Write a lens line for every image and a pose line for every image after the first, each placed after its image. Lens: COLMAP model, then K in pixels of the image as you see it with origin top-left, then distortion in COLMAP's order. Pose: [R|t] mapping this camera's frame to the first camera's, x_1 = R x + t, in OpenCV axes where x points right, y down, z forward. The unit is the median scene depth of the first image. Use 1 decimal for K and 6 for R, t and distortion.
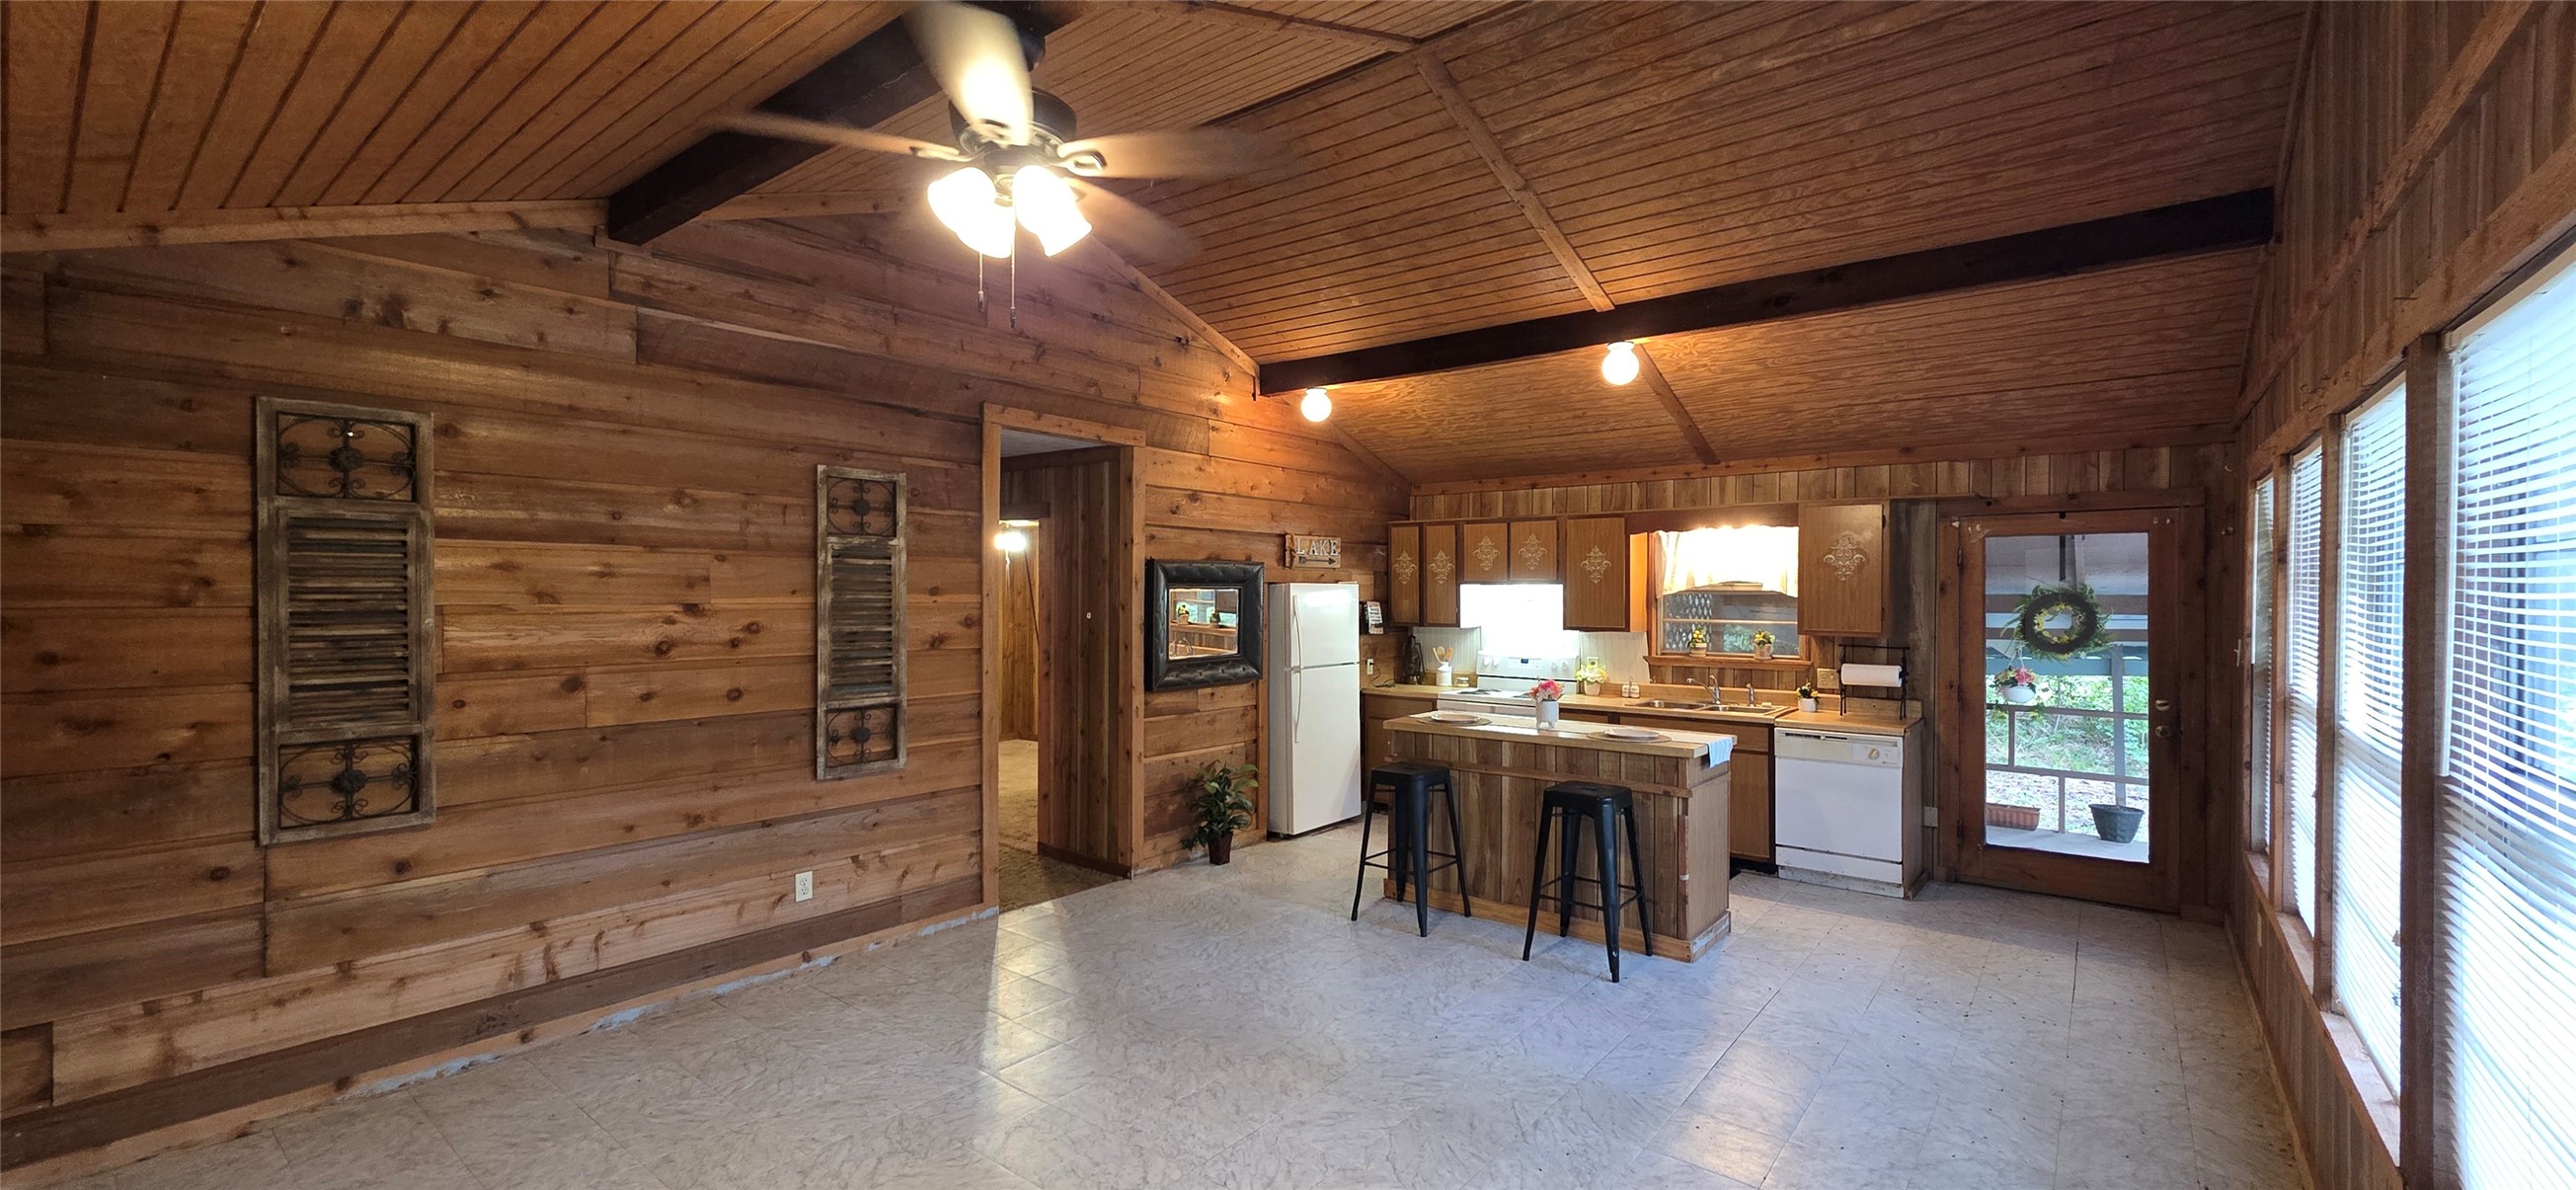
lens RADIAL K [[1026.5, 0, 1284.9], [0, 1026.5, 594.0], [0, 0, 1]] dist [0.003120, -0.000654]
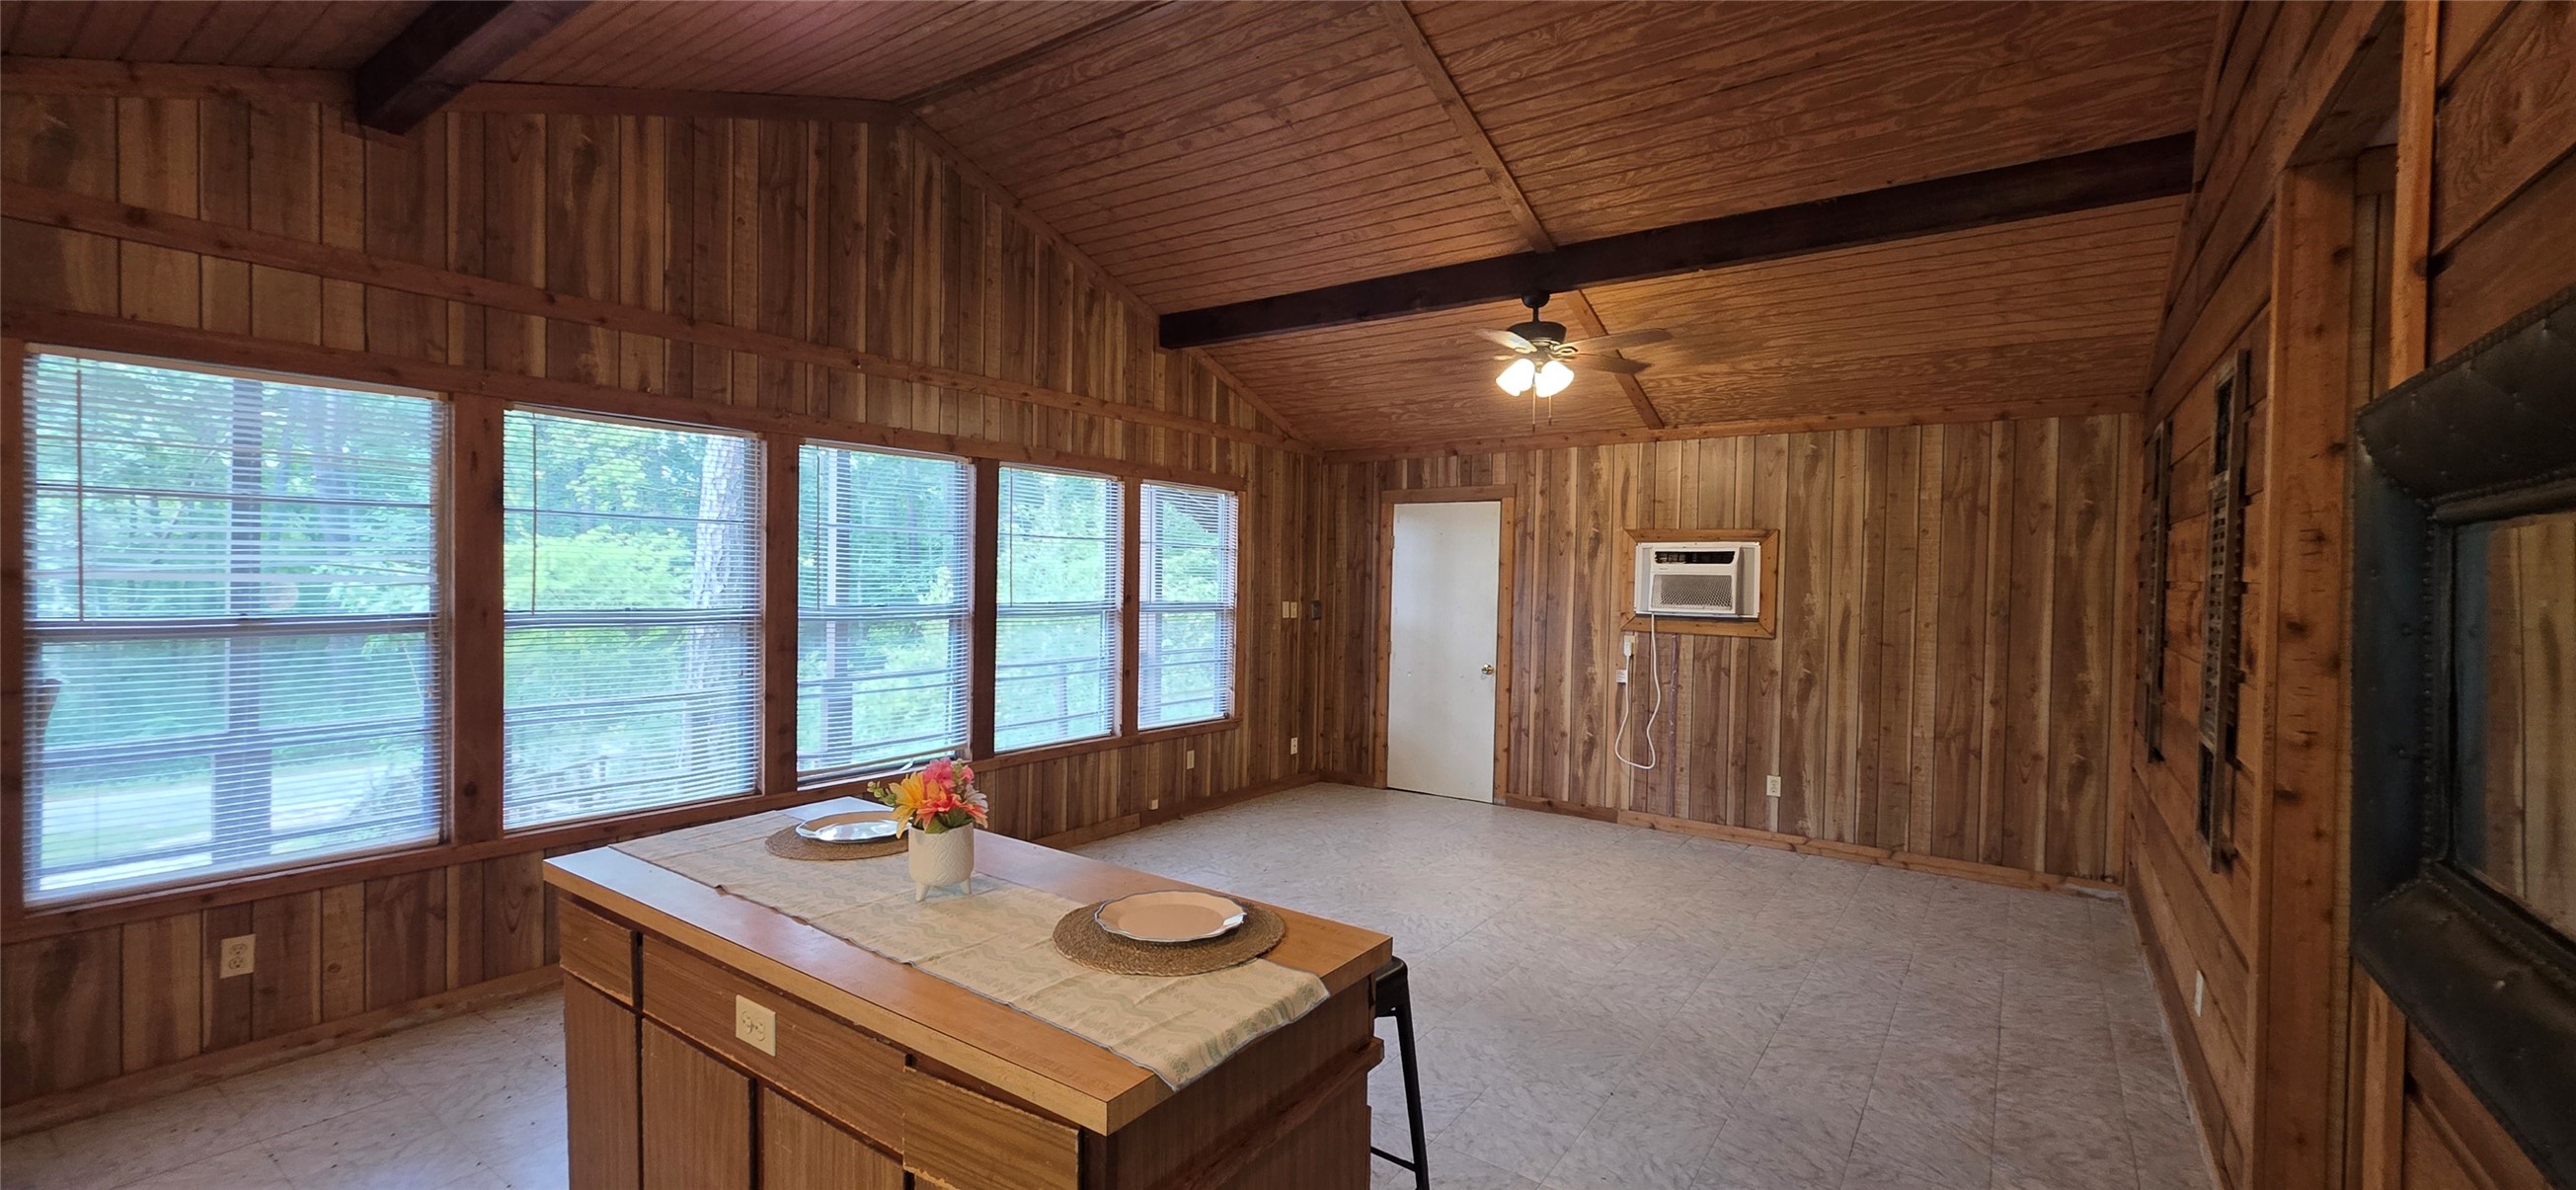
lens RADIAL K [[1026.5, 0, 1299.4], [0, 1026.5, 587.7], [0, 0, 1]] dist [0.003120, -0.000654]
pose [[-0.997479, -0.021876, -0.067503, 0.155894], [-0.023419, 0.999480, 0.022154, 0.008937], [0.066983, 0.023679, -0.997473, 1.372030]]
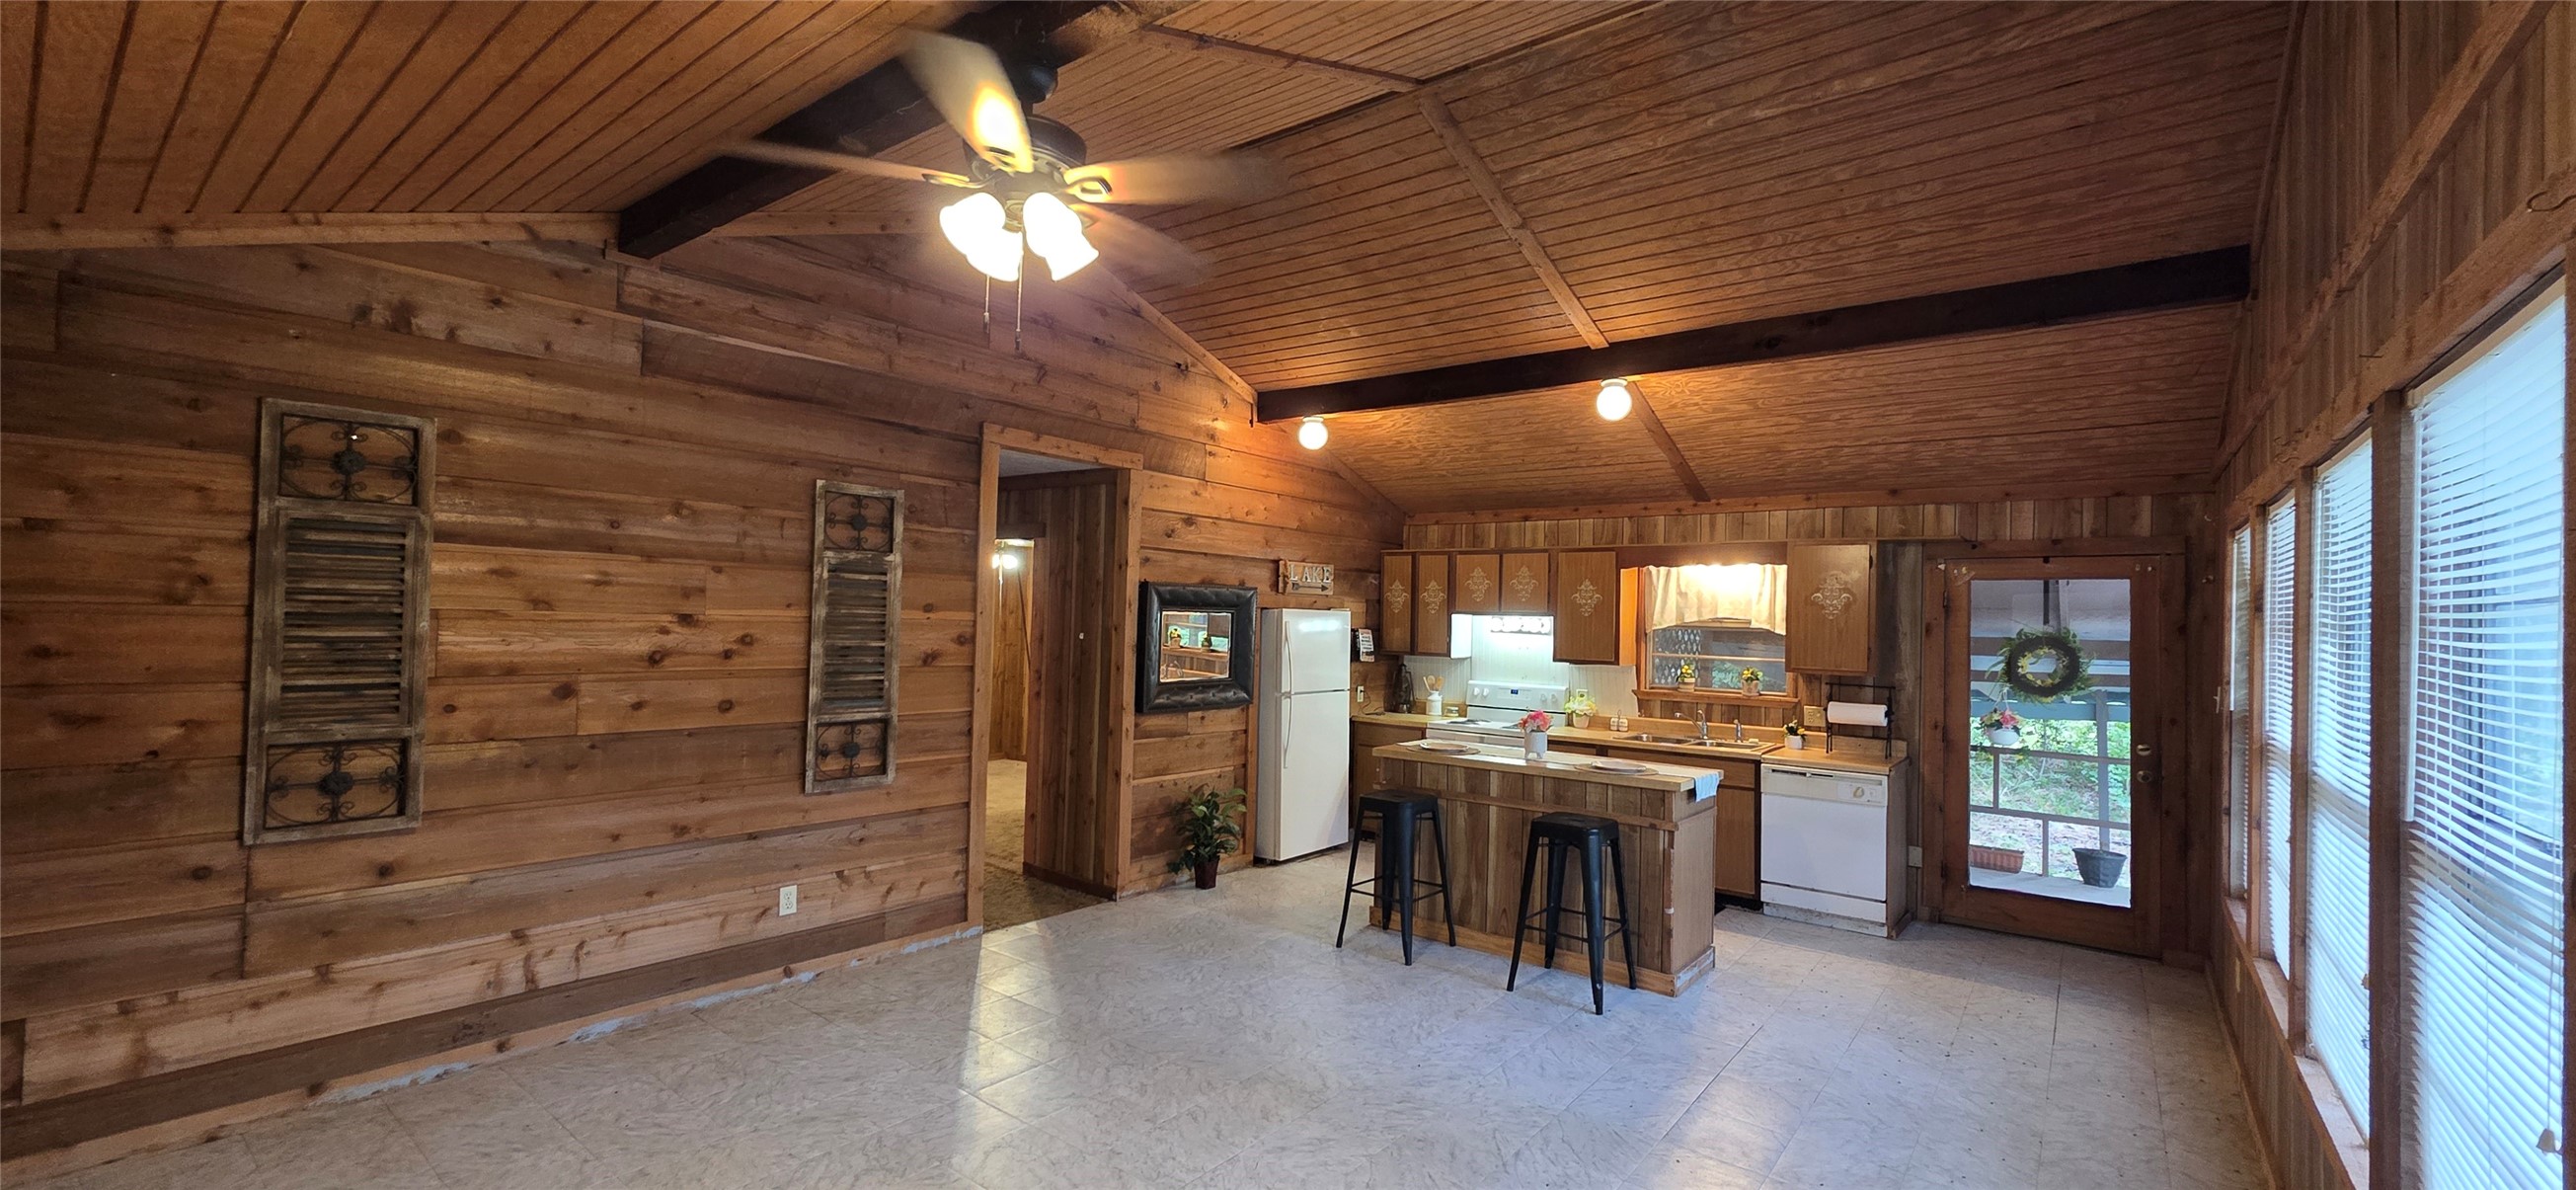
lens RADIAL K [[1026.5, 0, 1284.8], [0, 1026.5, 594.3], [0, 0, 1]] dist [0.003120, -0.000654]
pose [[0.999683, 0.024095, 0.007361, -0.000784], [-0.023895, 0.999371, -0.026214, 0.001835], [-0.007988, 0.026029, 0.999629, -0.006364]]
